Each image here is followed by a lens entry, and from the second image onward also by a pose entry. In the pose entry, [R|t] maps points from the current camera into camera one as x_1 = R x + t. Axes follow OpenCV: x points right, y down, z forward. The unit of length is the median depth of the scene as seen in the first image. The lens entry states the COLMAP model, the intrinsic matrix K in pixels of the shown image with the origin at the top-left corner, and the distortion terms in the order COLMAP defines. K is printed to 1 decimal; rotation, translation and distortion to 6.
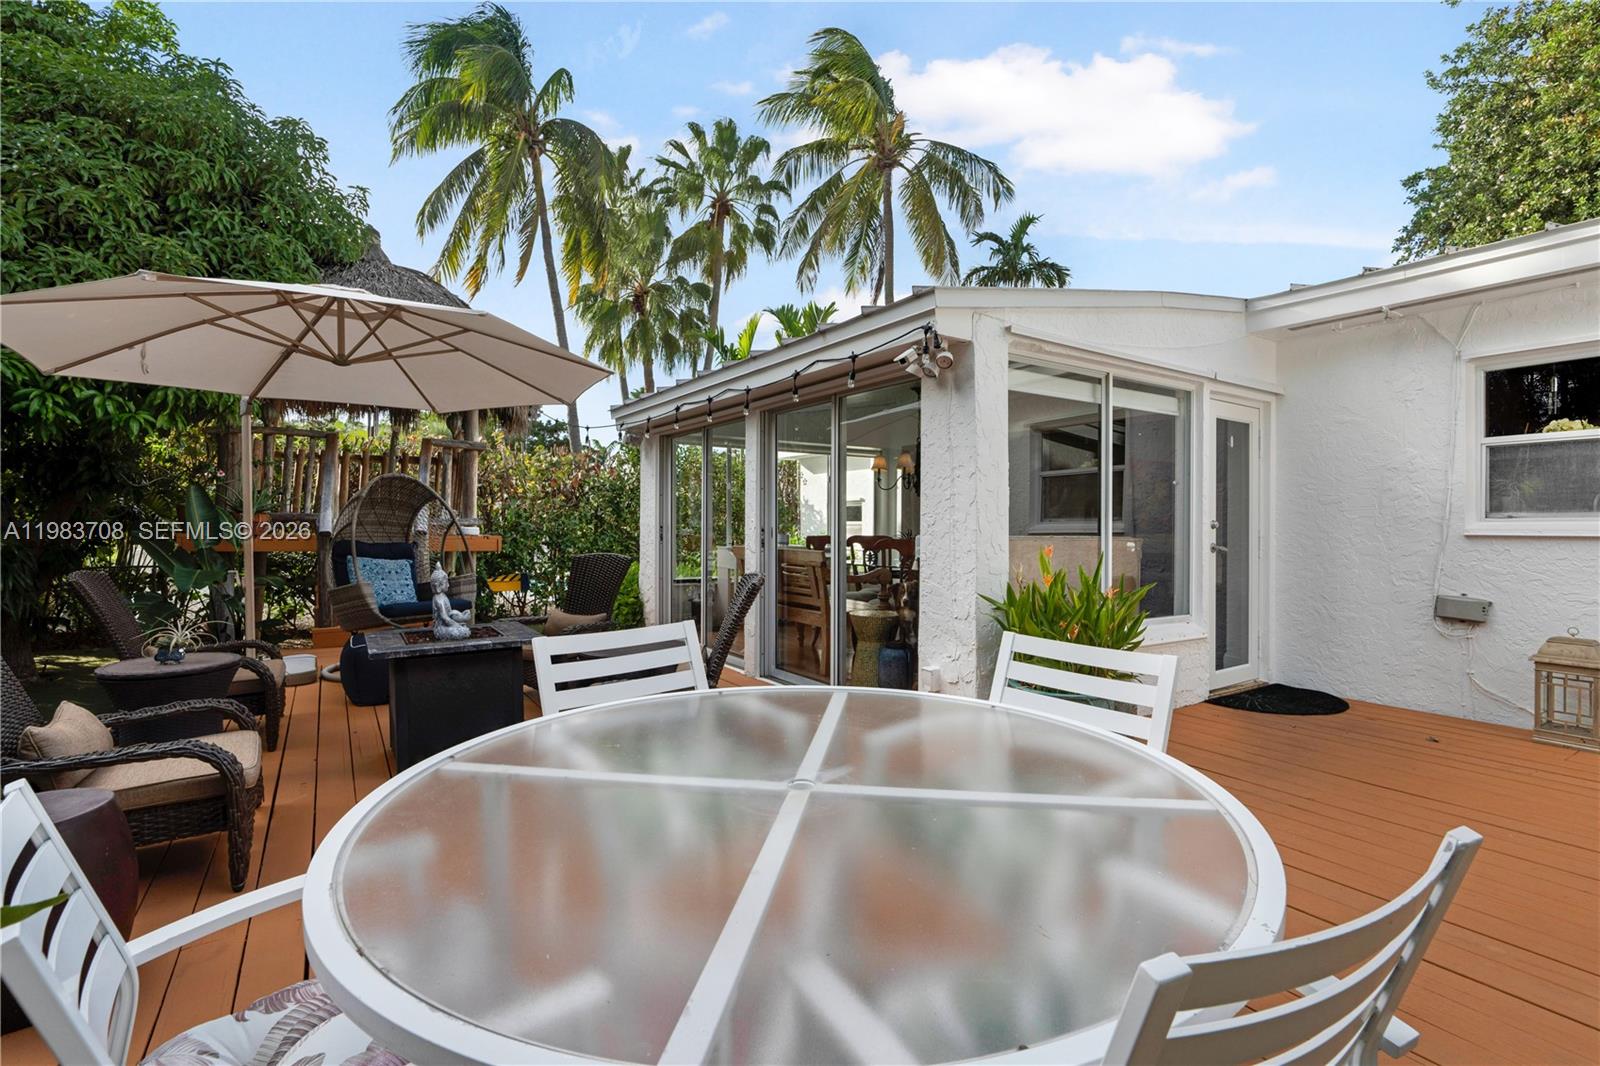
lens RADIAL K [[720.6, 0, 809.4], [0, 720.6, 534.5], [0, 0, 1]] dist [-0.008235, 0.000854]
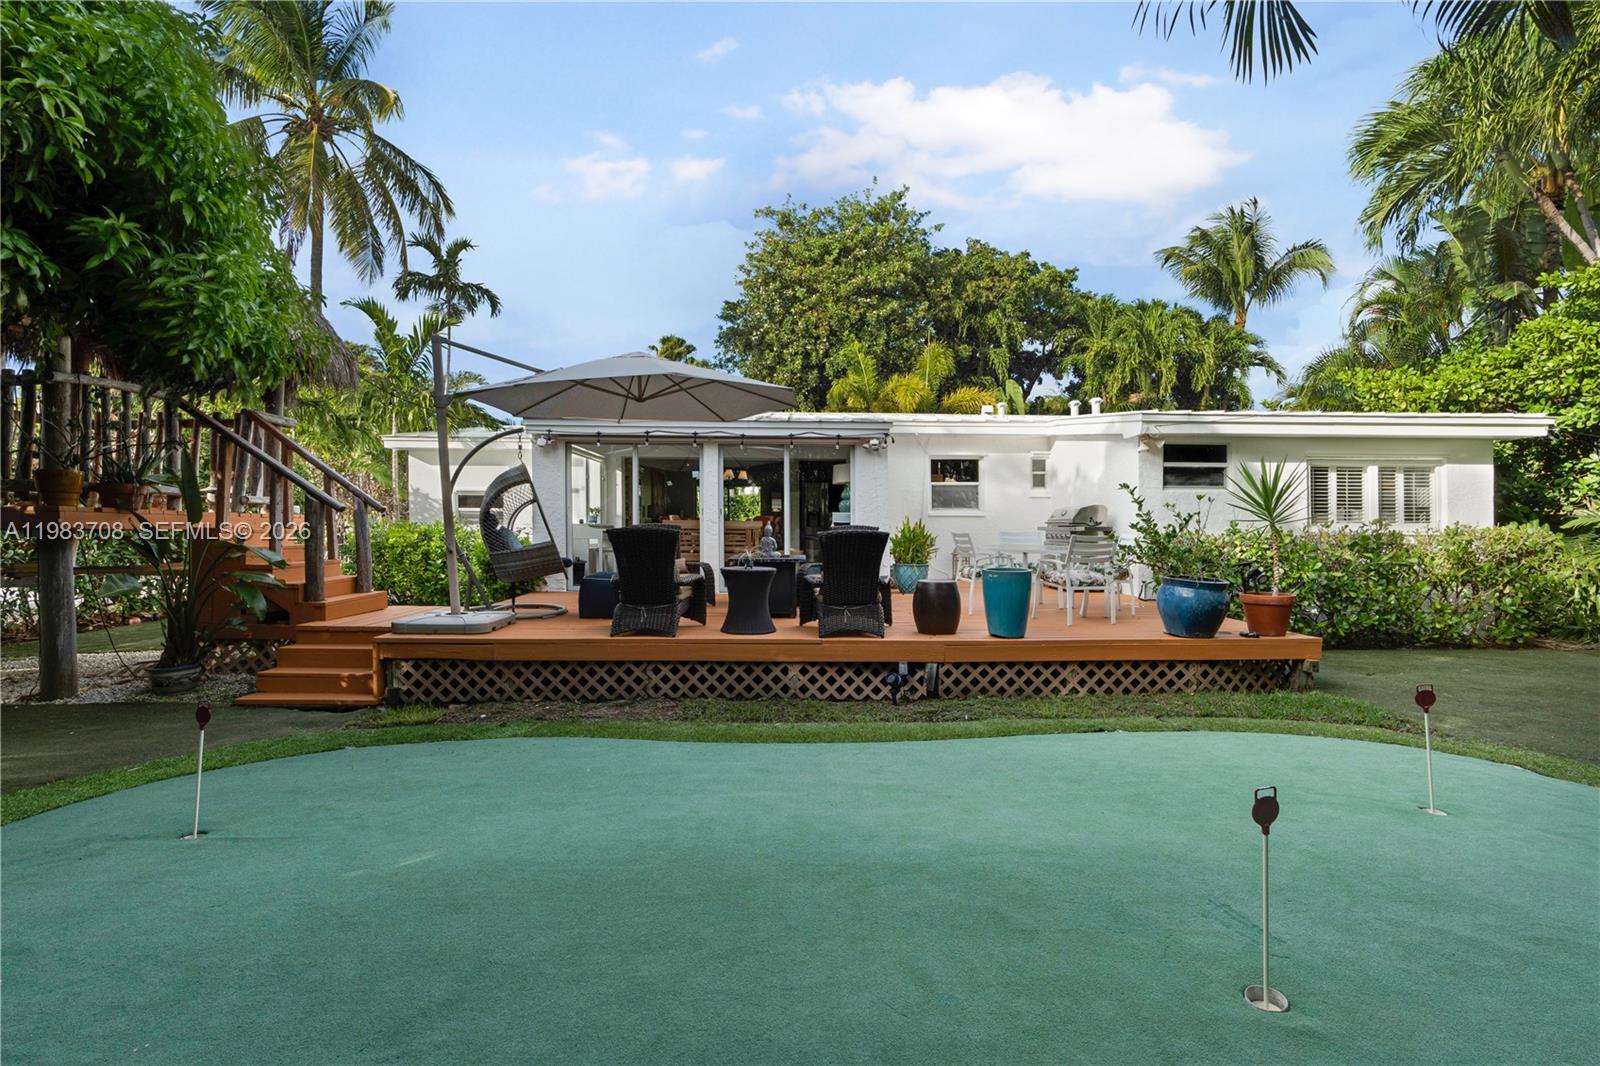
lens RADIAL K [[722.5, 0, 789.0], [0, 722.5, 560.8], [0, 0, 1]] dist [-0.020954, -0.000101]
pose [[0.533647, -0.053508, 0.844013, -0.386794], [0.016733, 0.998469, 0.052721, 0.006036], [-0.845542, -0.014012, 0.533725, -0.023300]]
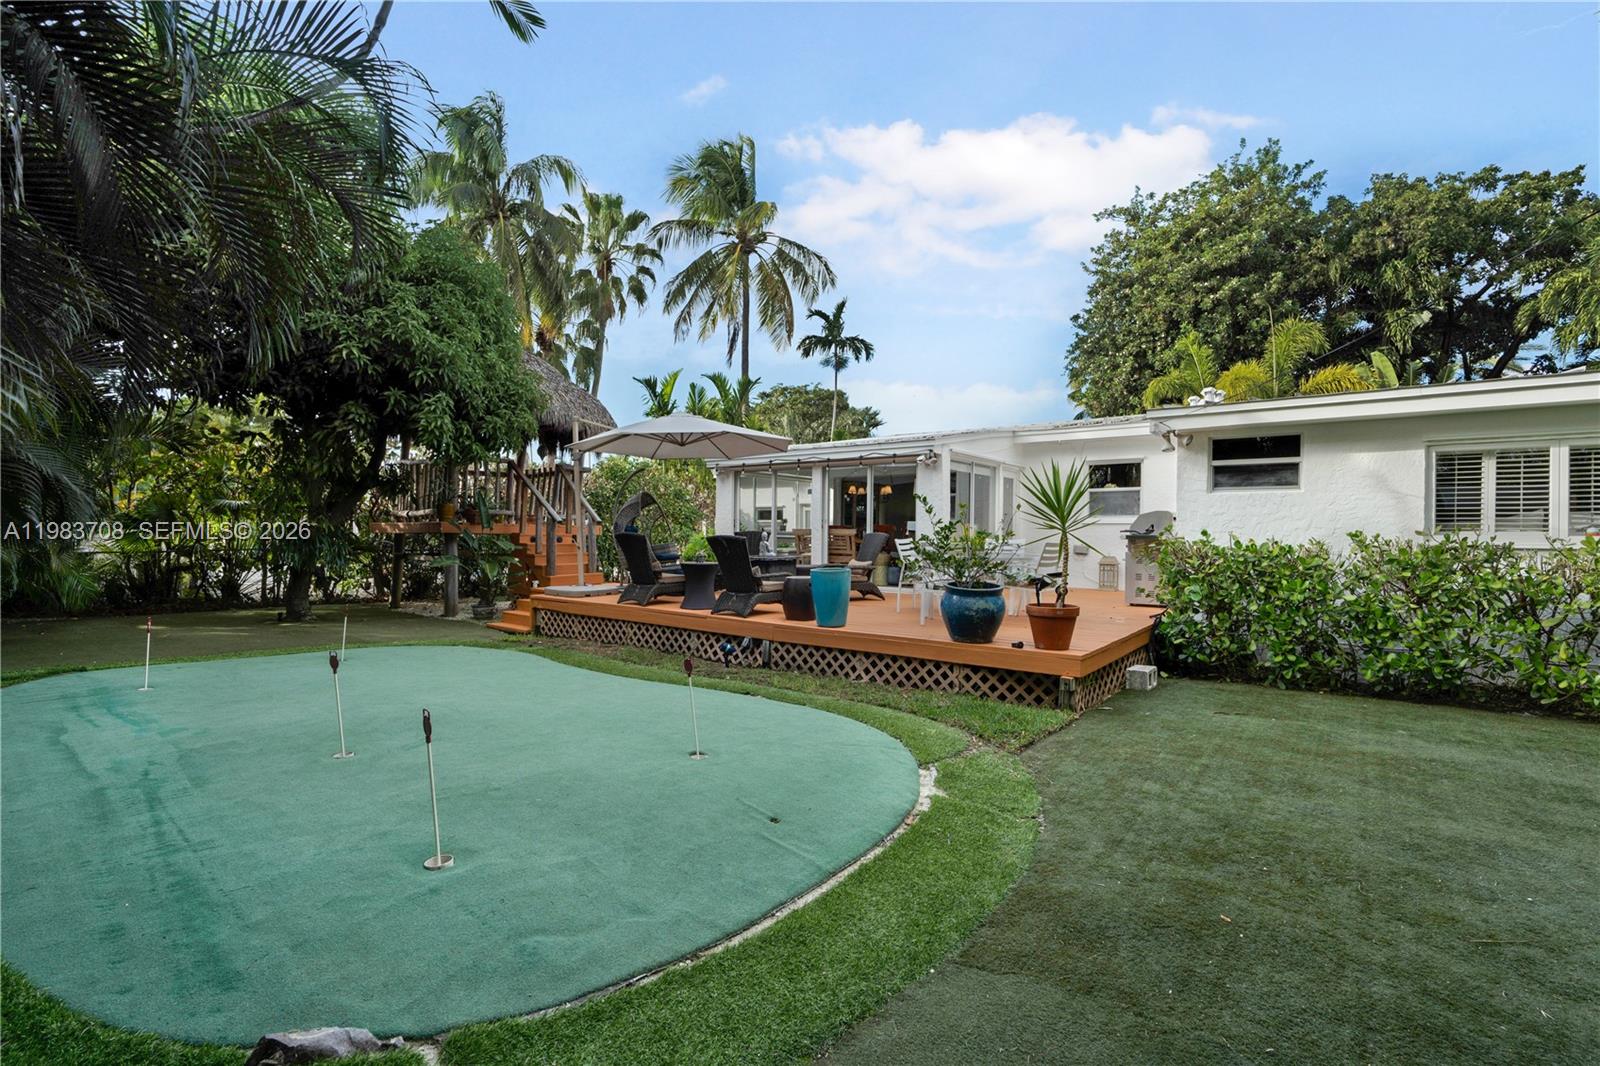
lens RADIAL K [[720.6, 0, 809.4], [0, 720.6, 534.5], [0, 0, 1]] dist [-0.008235, 0.000854]
pose [[0.945904, -0.005982, 0.324391, -0.211359], [0.008835, 0.999934, -0.007322, 0.012536], [-0.324326, 0.009791, 0.945895, -0.271459]]
